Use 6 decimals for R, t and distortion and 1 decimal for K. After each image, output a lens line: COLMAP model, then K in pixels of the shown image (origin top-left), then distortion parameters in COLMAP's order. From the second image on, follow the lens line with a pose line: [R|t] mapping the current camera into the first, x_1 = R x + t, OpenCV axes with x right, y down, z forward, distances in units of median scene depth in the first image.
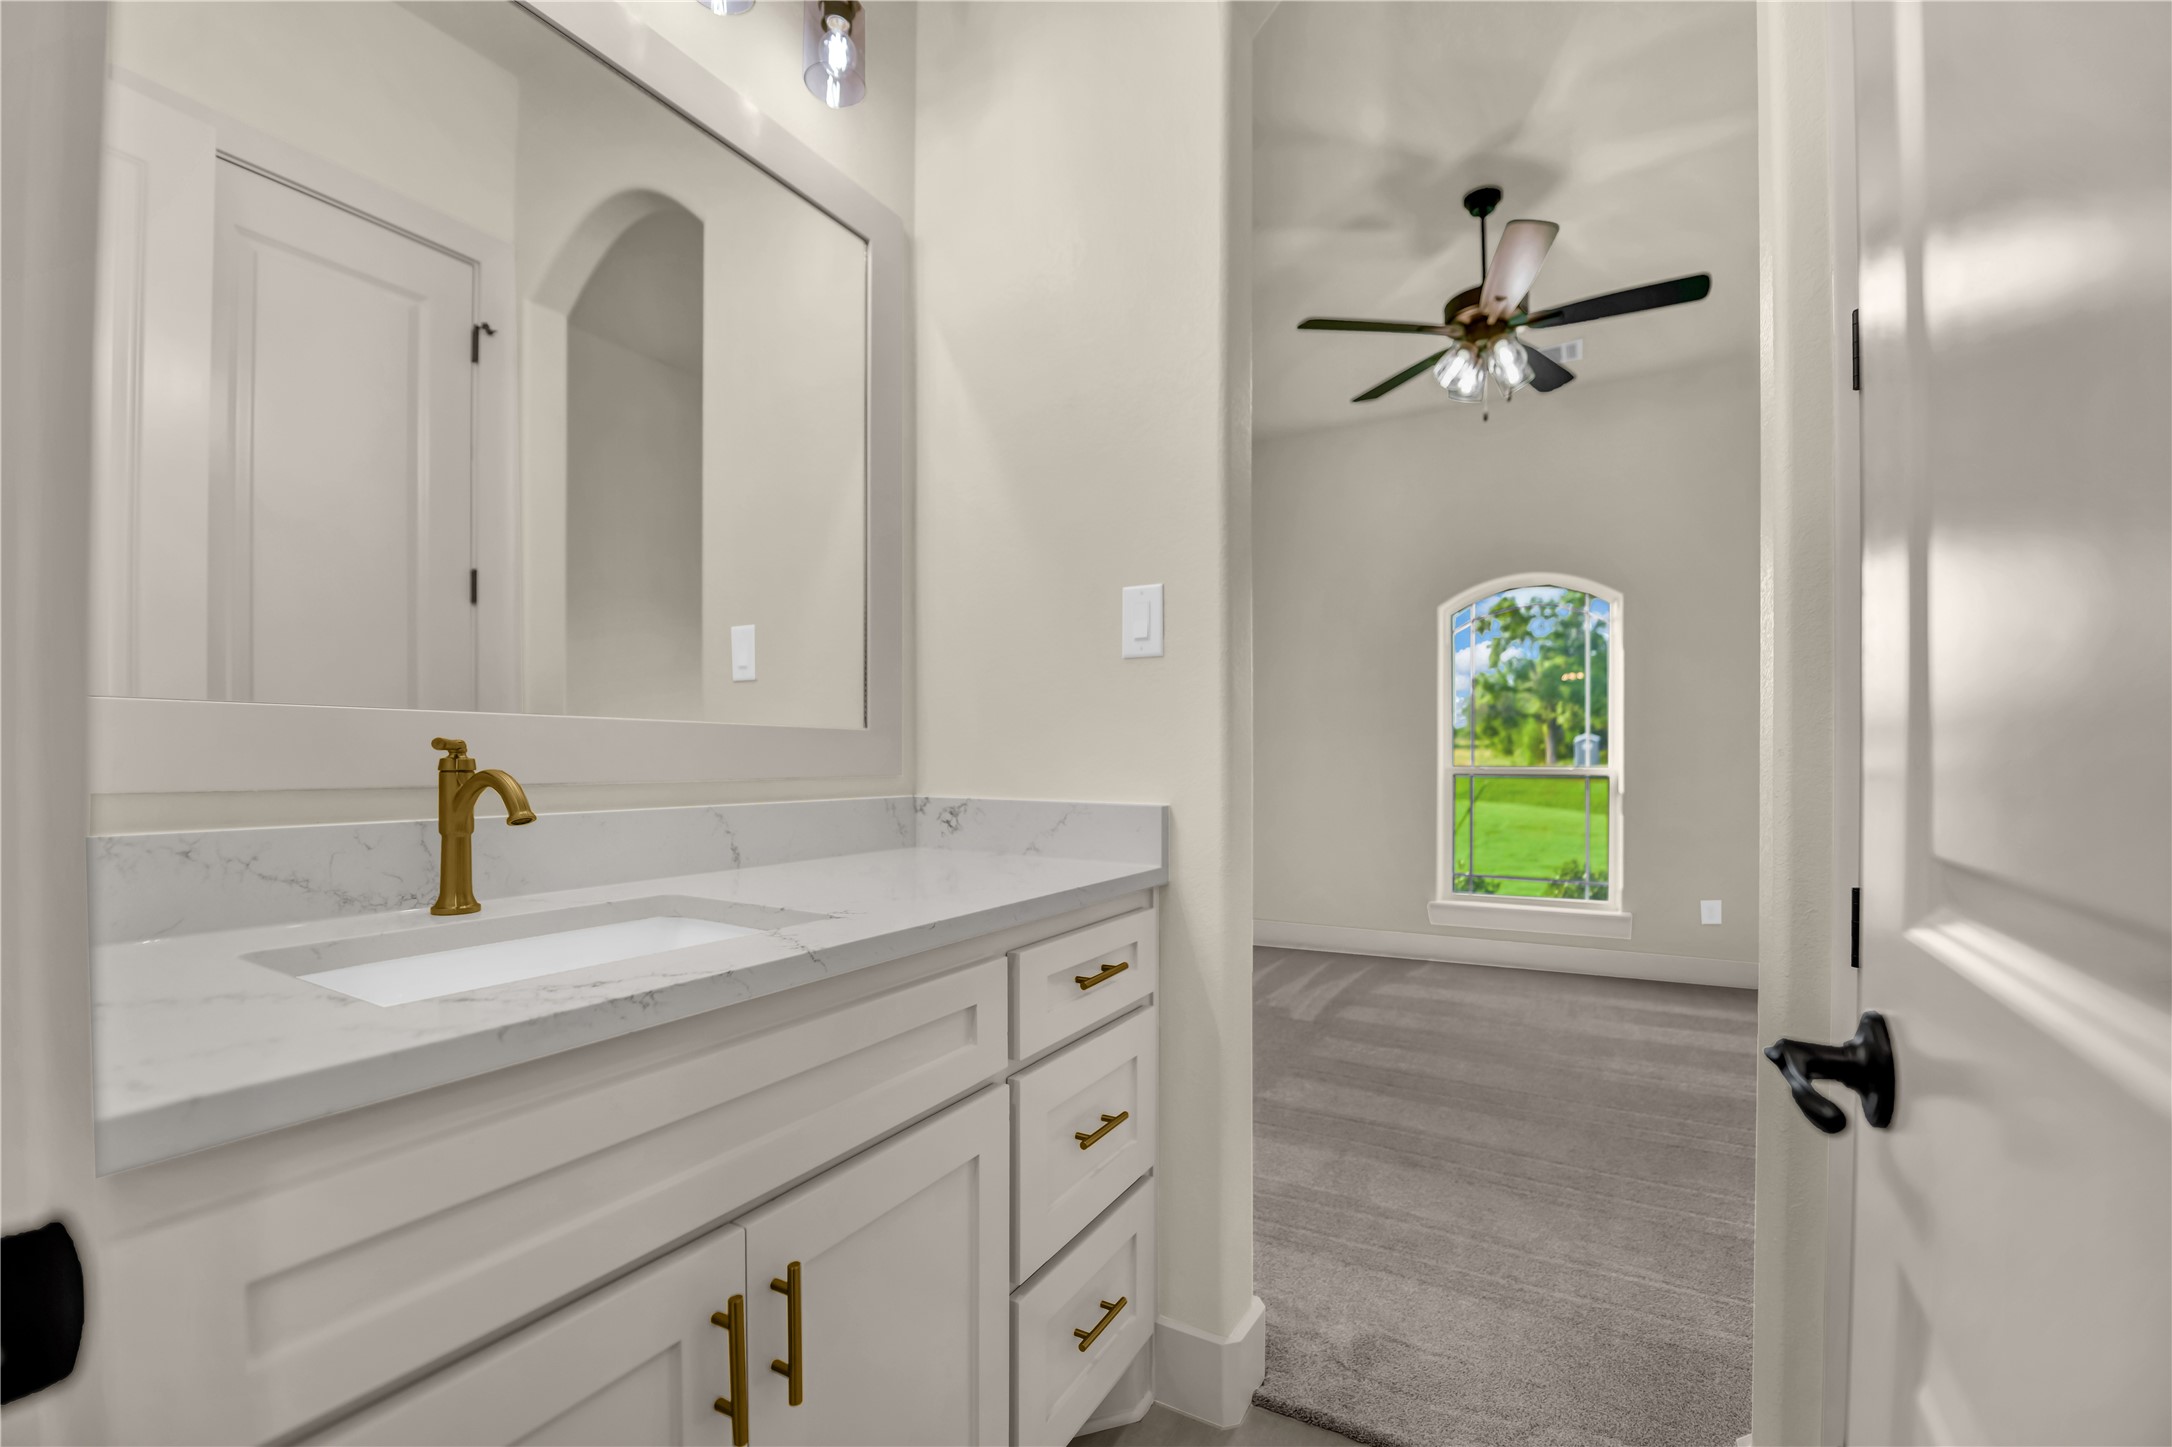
lens RADIAL K [[905.7, 0, 1099.8], [0, 905.7, 746.8], [0, 0, 1]] dist [-0.011433, -0.000354]
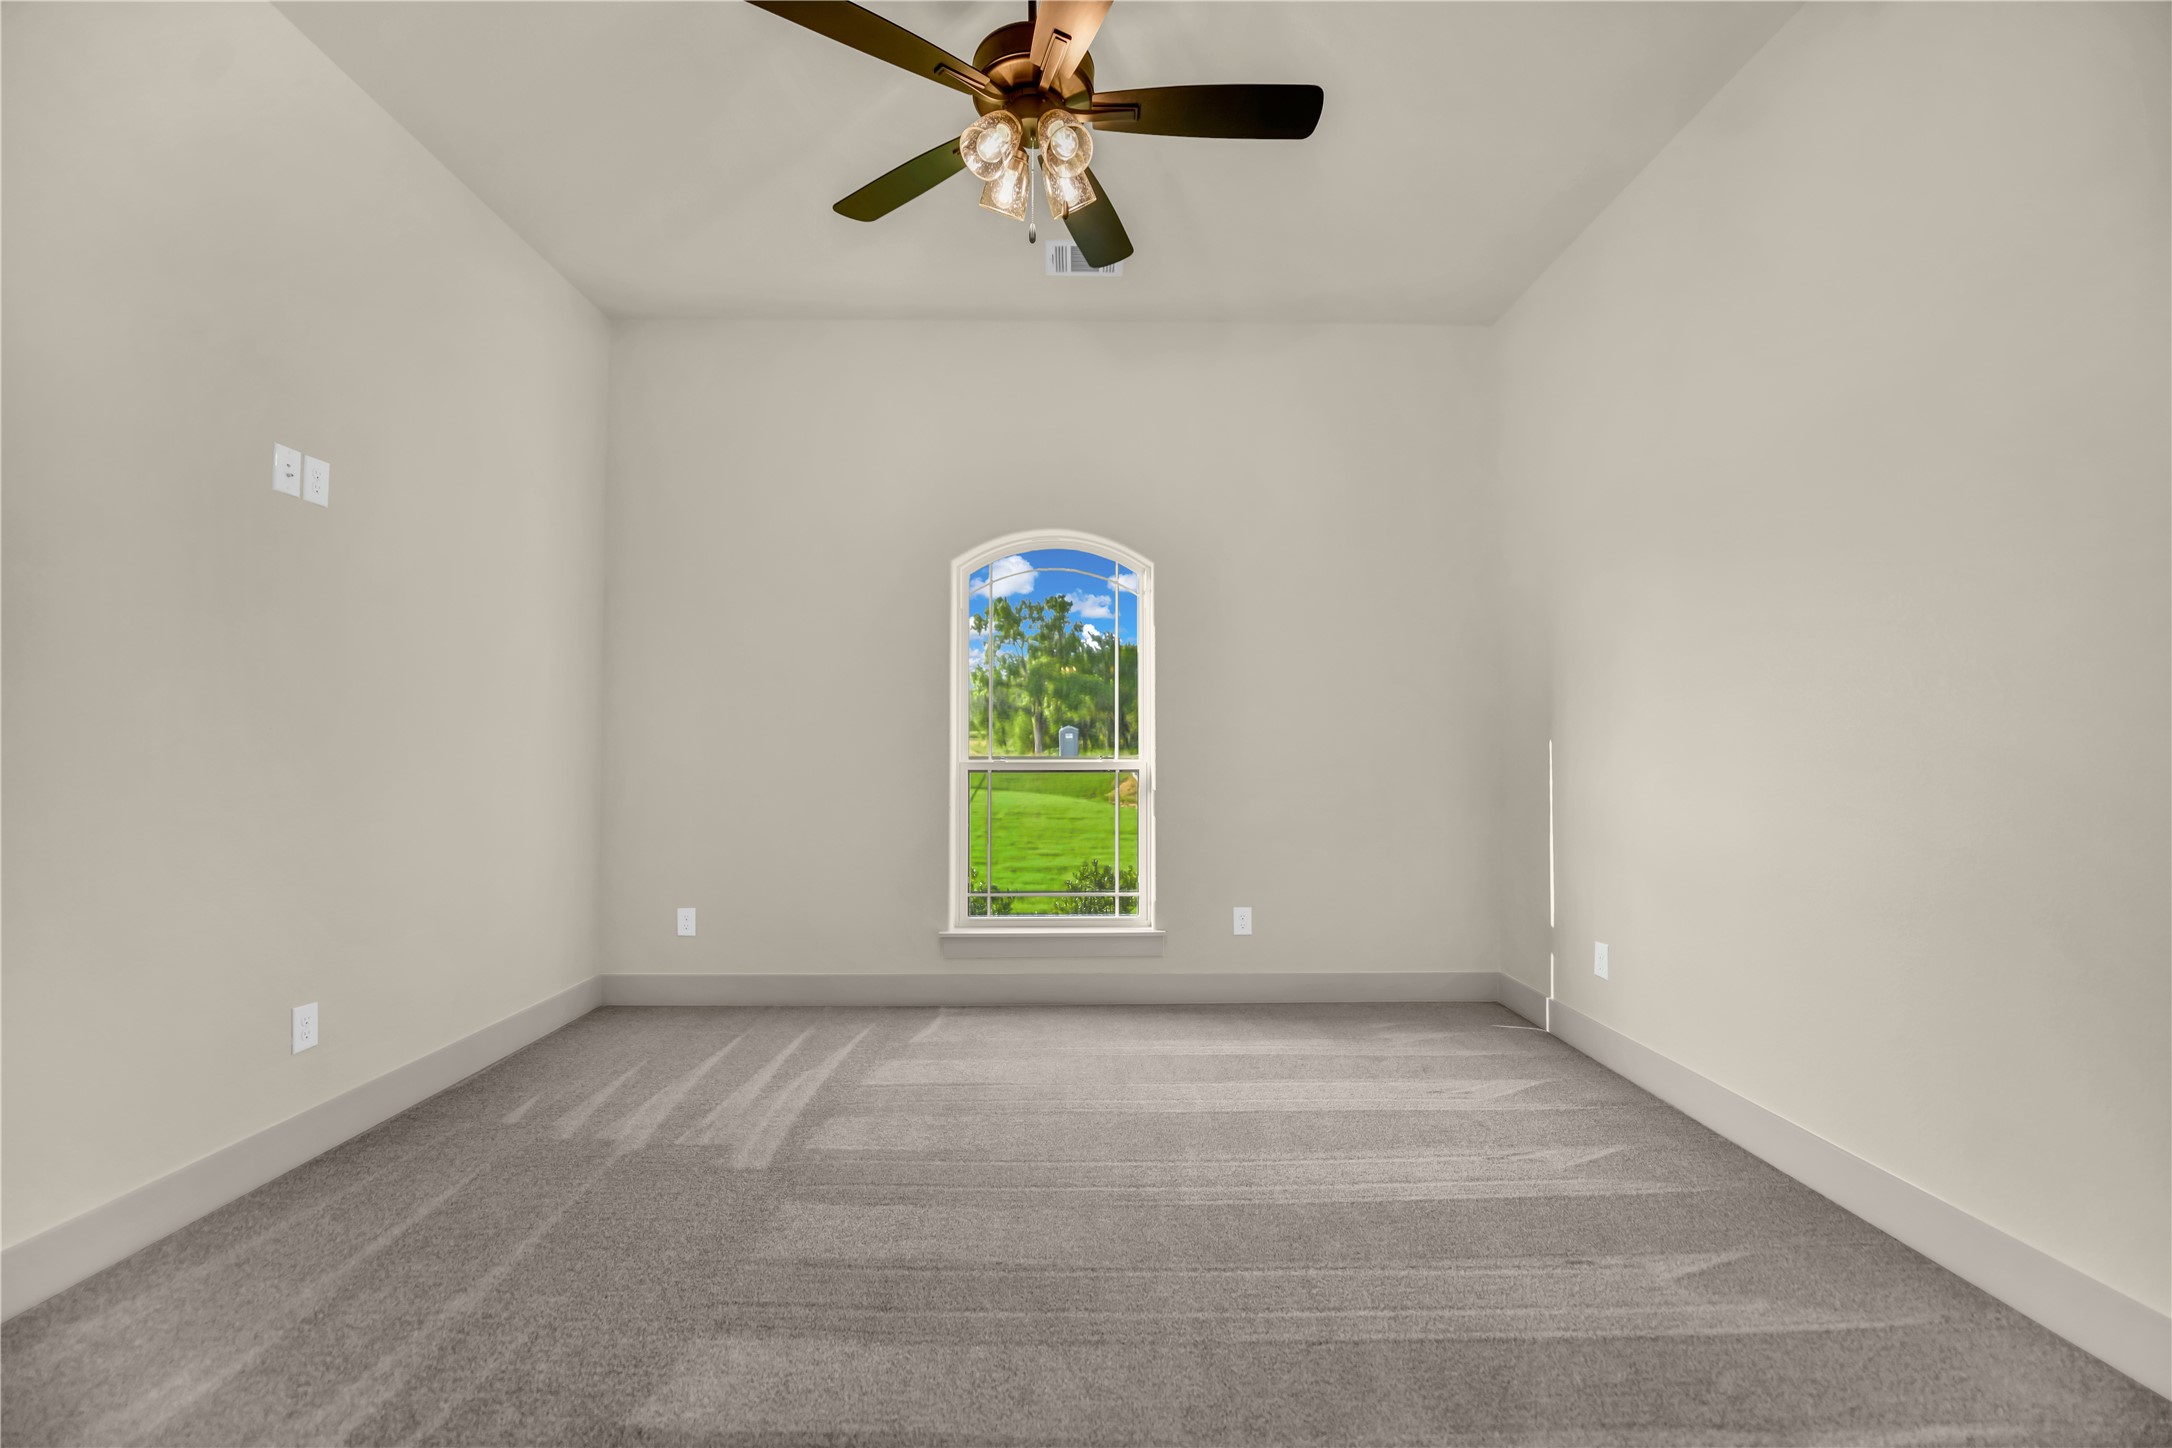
lens RADIAL K [[905.7, 0, 1099.8], [0, 905.7, 747.3], [0, 0, 1]] dist [-0.011433, -0.000354]
pose [[0.861056, 0.000844, 0.508509, 0.078539], [-0.006954, 0.999925, 0.010115, 0.002462], [-0.508462, -0.012246, 0.860997, 0.236339]]
